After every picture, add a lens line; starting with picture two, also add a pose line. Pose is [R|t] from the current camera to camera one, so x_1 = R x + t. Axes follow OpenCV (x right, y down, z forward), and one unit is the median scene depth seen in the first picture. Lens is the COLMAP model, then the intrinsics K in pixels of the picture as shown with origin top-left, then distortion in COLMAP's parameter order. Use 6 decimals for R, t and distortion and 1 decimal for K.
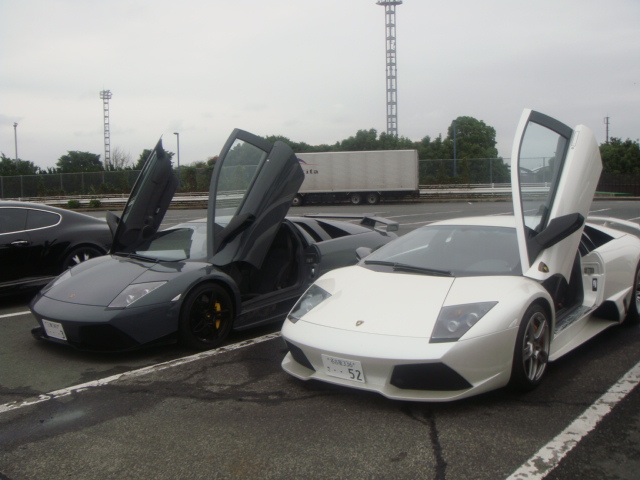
lens RADIAL K [[645.3, 0, 320.0], [0, 645.3, 240.0], [0, 0, 1]] dist [-0.220270, 0.200585]
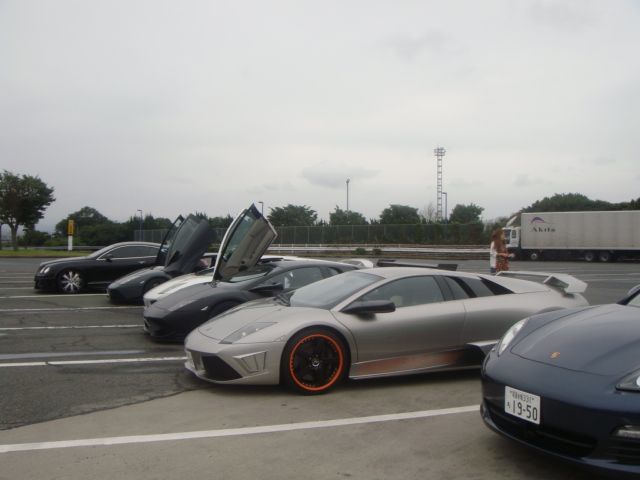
lens RADIAL K [[645.3, 0, 320.0], [0, 645.3, 240.0], [0, 0, 1]] dist [-0.220270, 0.200585]
pose [[0.855538, 0.027016, -0.517035, 0.174419], [-0.069542, 0.995585, -0.063050, 0.004172], [0.513049, 0.089897, 0.853639, -0.088977]]
